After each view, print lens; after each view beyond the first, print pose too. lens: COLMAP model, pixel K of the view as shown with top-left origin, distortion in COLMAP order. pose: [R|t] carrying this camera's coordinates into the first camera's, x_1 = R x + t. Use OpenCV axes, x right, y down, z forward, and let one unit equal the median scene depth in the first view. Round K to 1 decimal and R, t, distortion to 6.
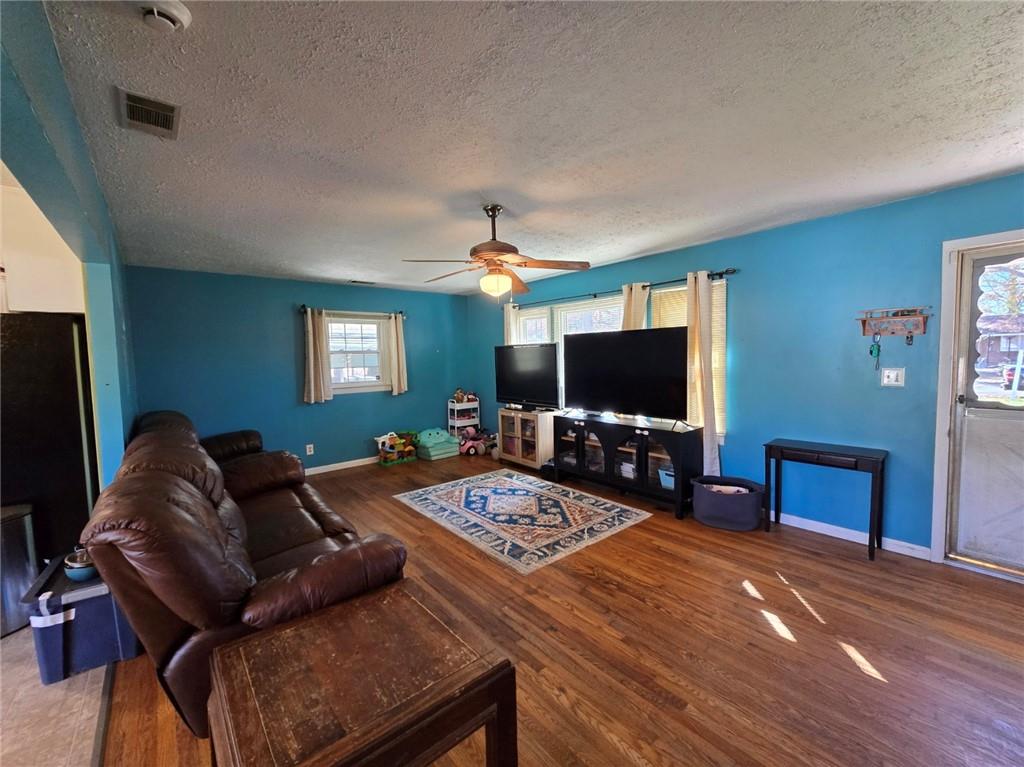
lens RADIAL K [[417.6, 0, 516.7], [0, 417.6, 384.0], [0, 0, 1]] dist [-0.011662, 0.000164]
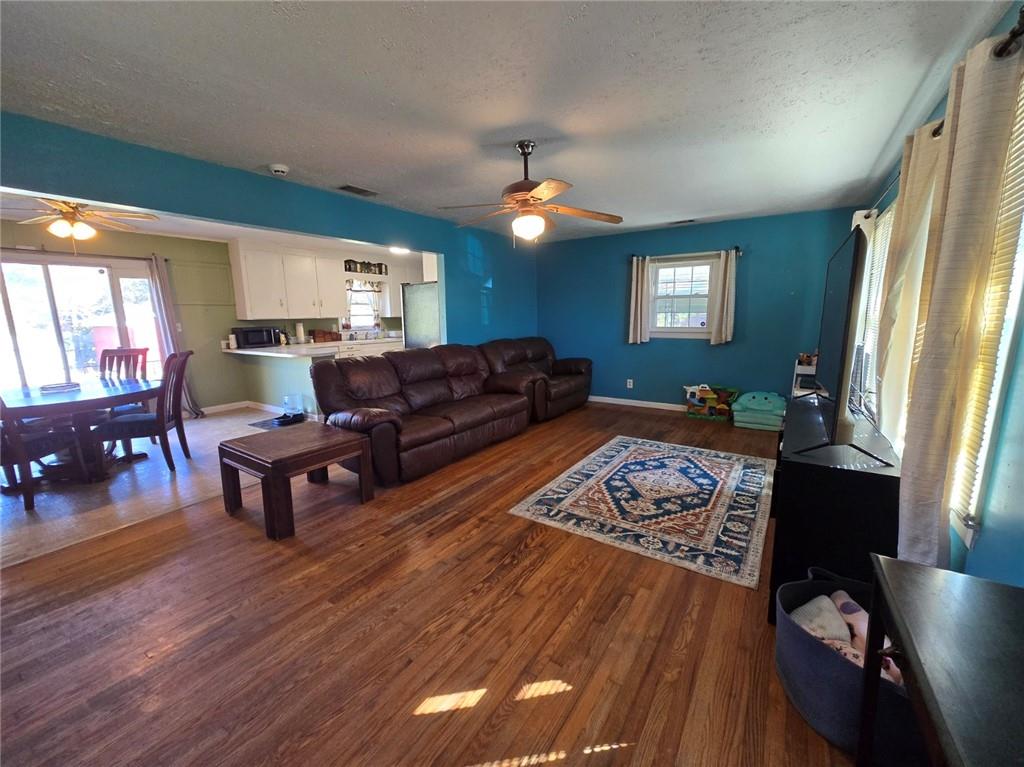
lens RADIAL K [[417.6, 0, 517.3], [0, 417.6, 383.2], [0, 0, 1]] dist [-0.011662, 0.000164]
pose [[0.278216, 0.184270, -0.942677, 0.672467], [-0.060468, 0.982839, 0.174275, -0.033629], [0.958613, 0.008515, 0.284584, 0.502503]]
